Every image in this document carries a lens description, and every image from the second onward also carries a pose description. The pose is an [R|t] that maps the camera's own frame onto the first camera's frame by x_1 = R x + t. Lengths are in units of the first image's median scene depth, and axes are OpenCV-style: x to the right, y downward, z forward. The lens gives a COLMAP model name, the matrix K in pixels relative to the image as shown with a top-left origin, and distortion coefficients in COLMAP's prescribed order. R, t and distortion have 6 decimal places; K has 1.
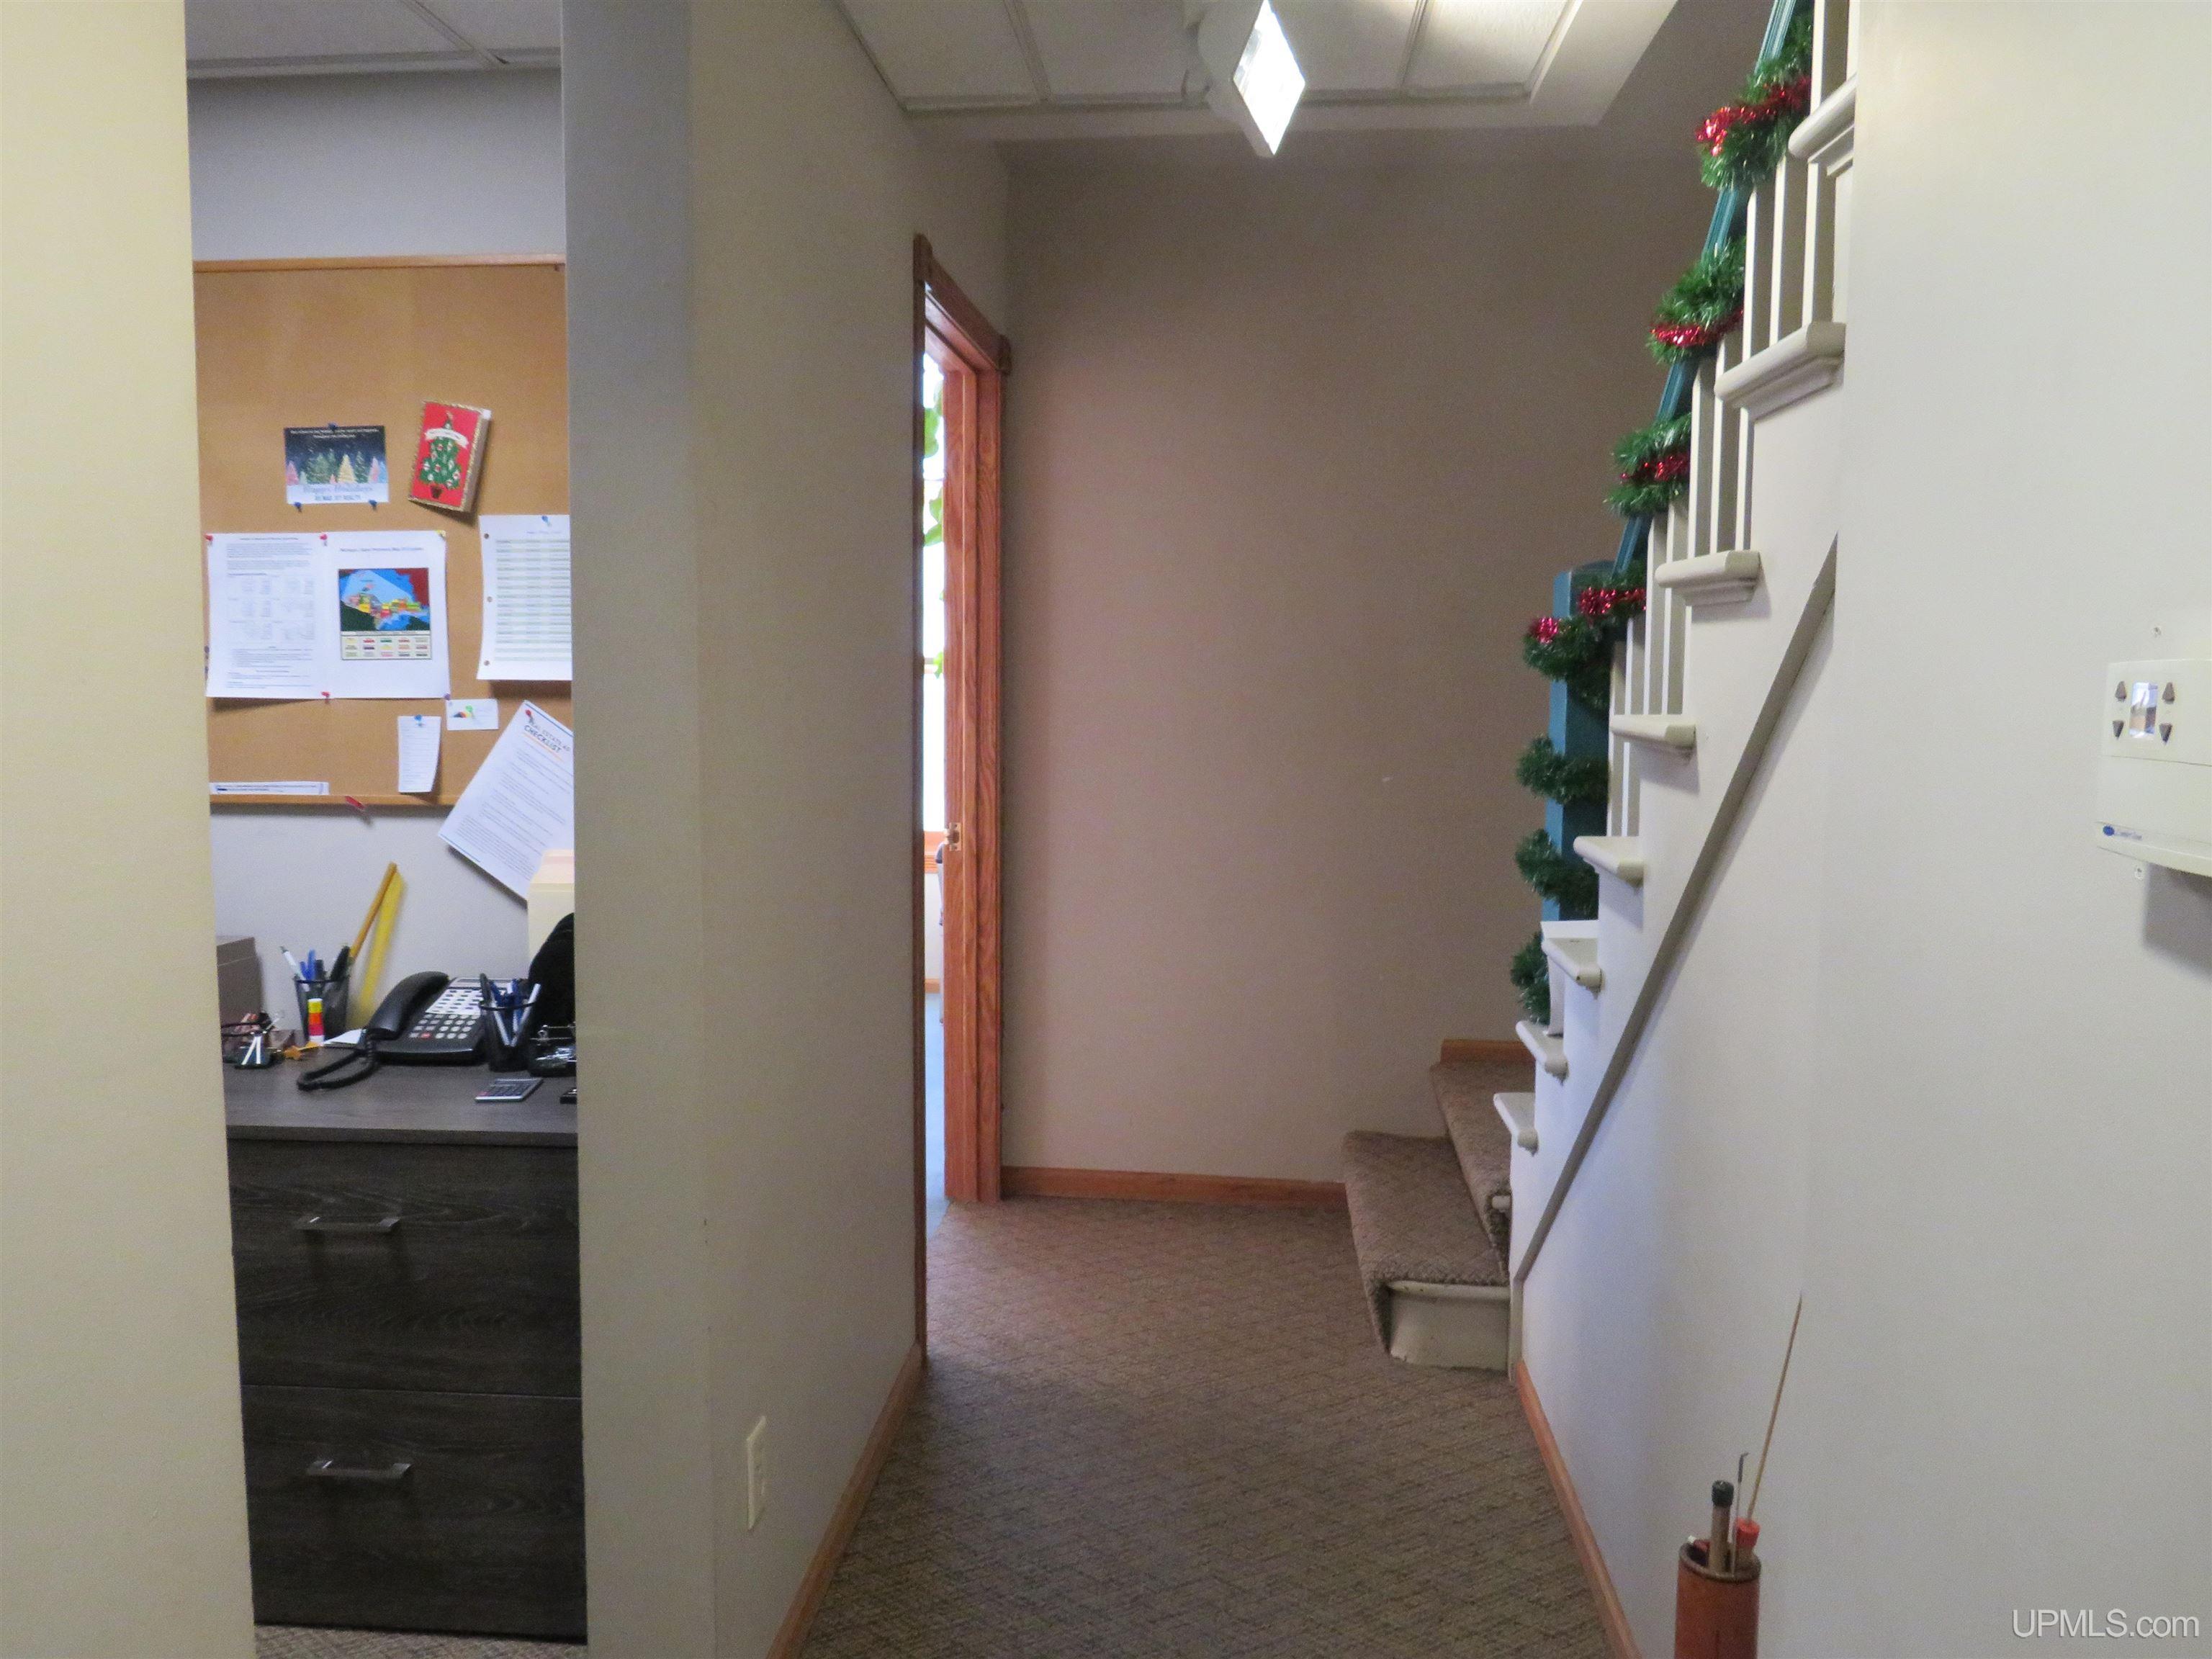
lens RADIAL K [[1735.7, 0, 1100.0], [0, 1735.7, 829.3], [0, 0, 1]] dist [-0.032642, 0.013110]
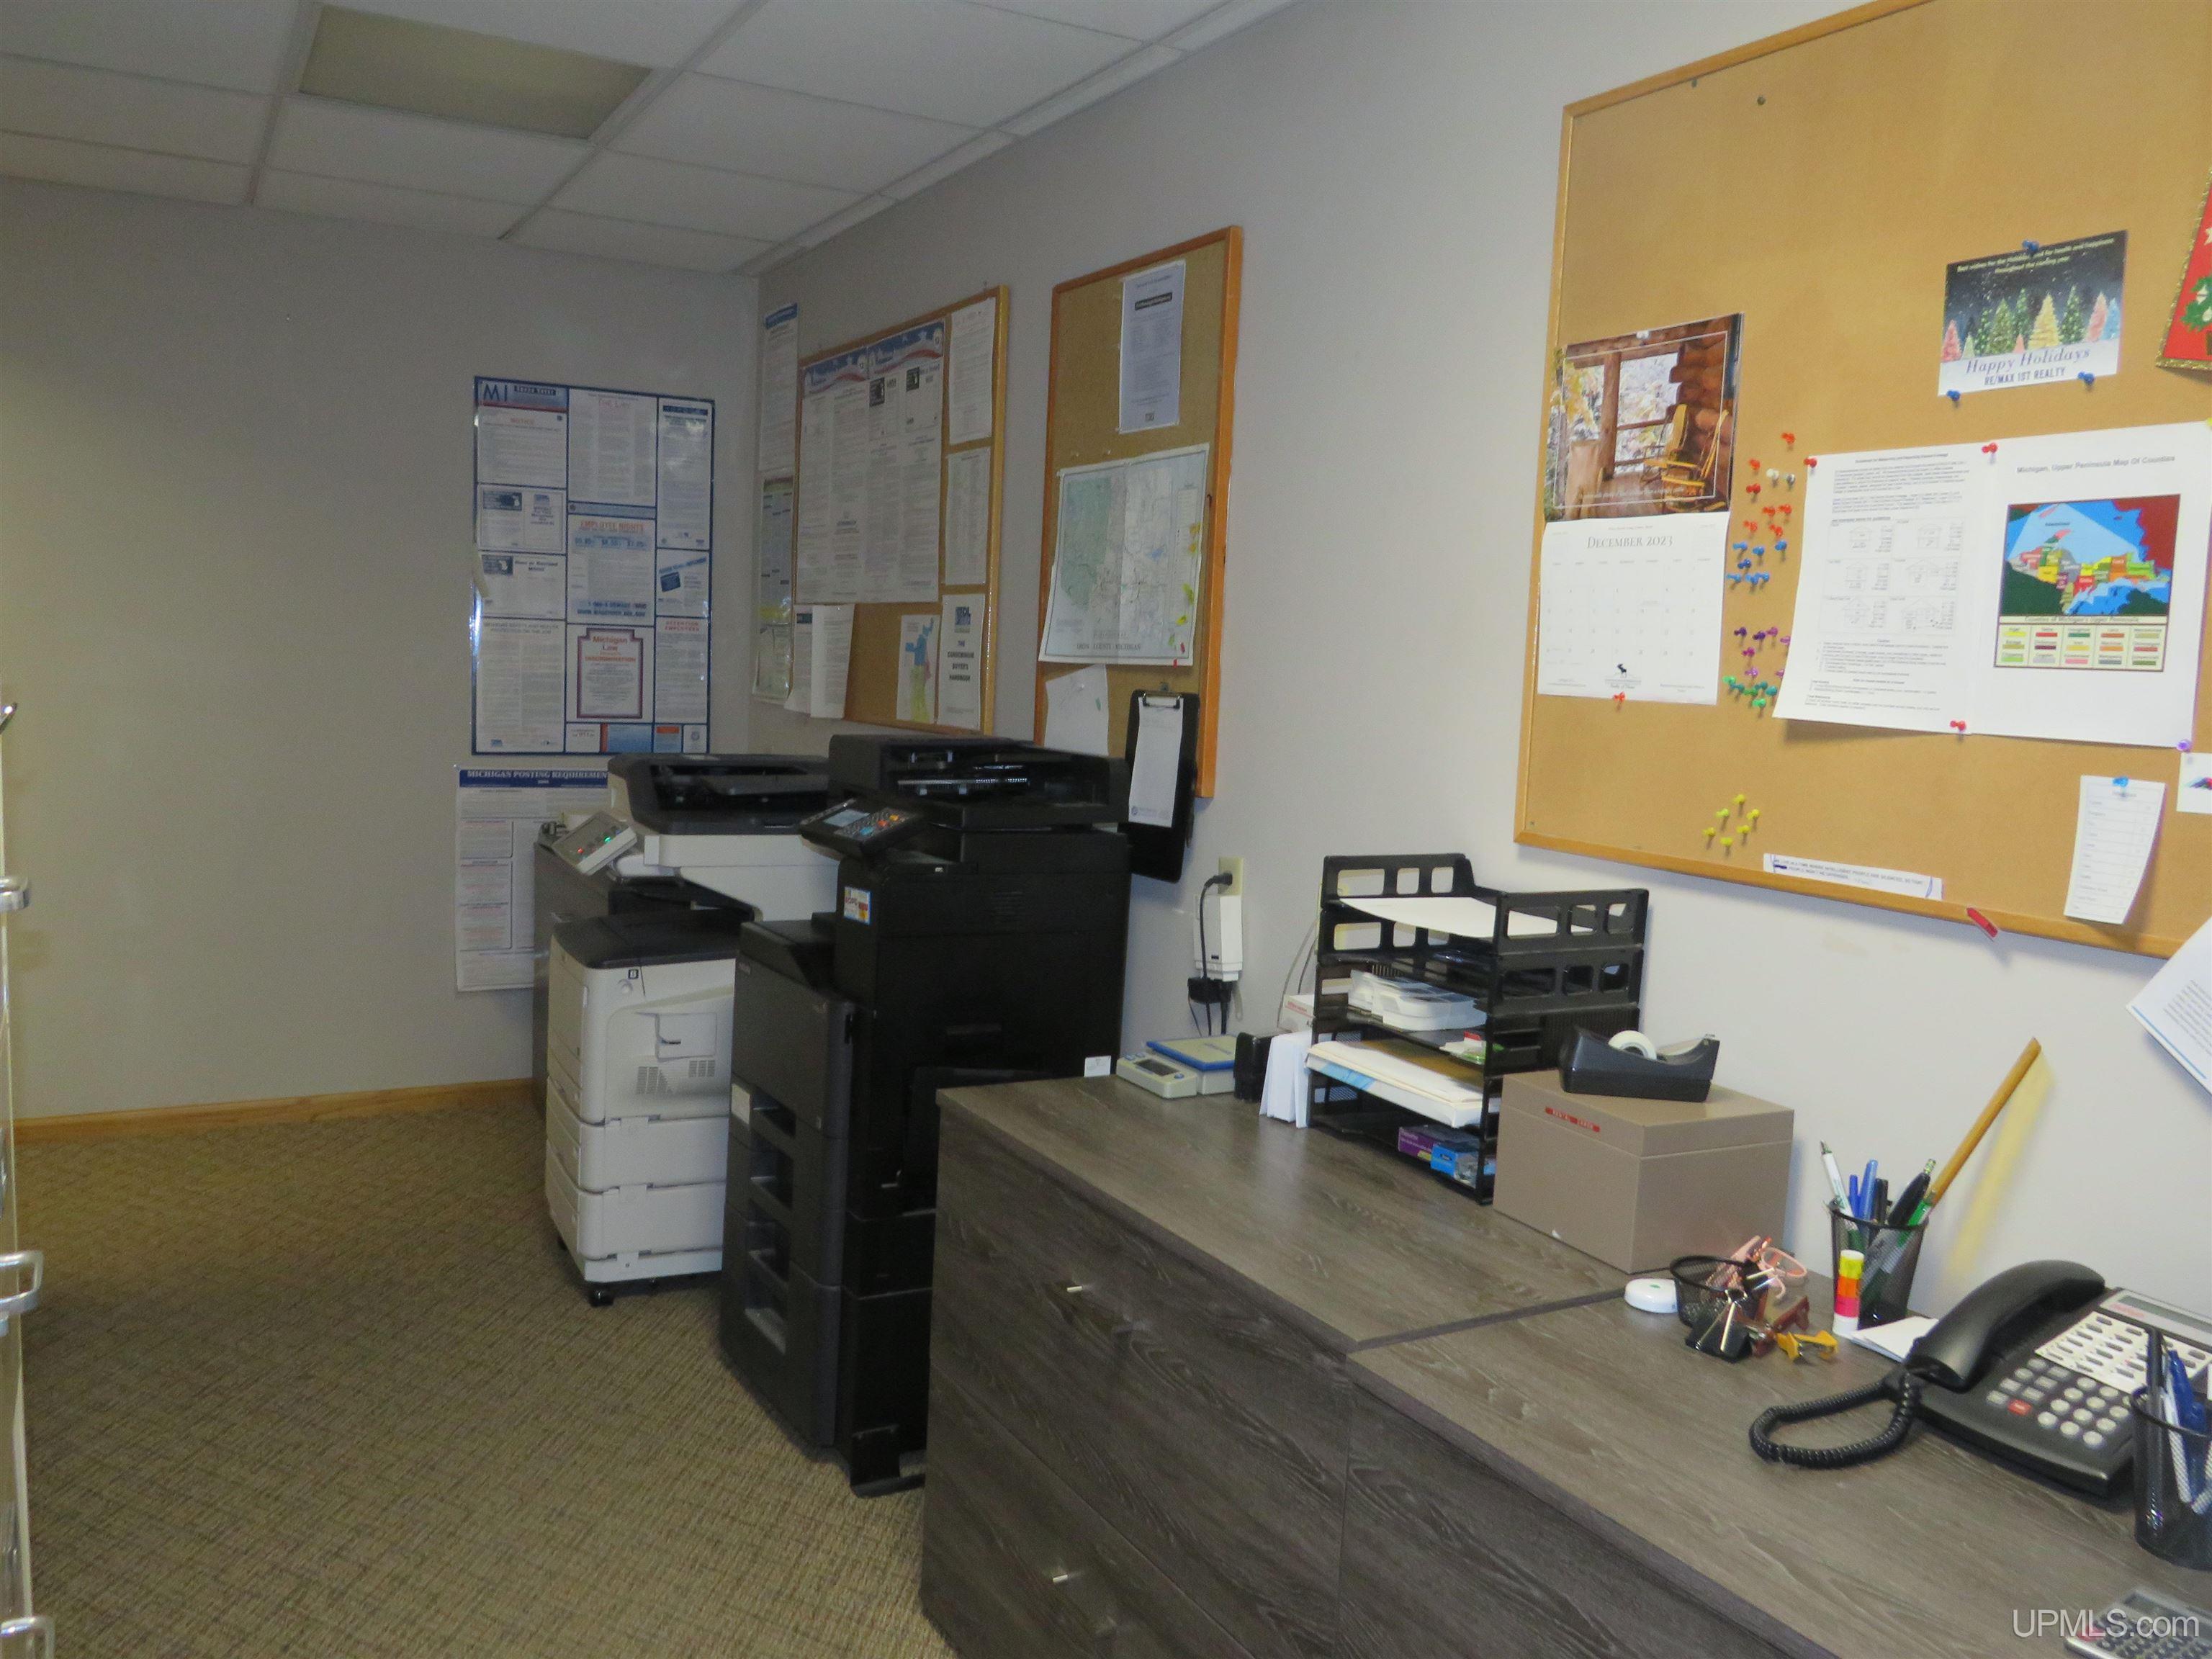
lens RADIAL K [[1735.7, 0, 1094.5], [0, 1735.7, 824.9], [0, 0, 1]] dist [-0.032642, 0.013110]
pose [[0.553362, 0.108856, -0.825797, -0.134021], [-0.119530, 0.991540, 0.050607, -0.040680], [0.824320, 0.070704, 0.561692, 0.450060]]
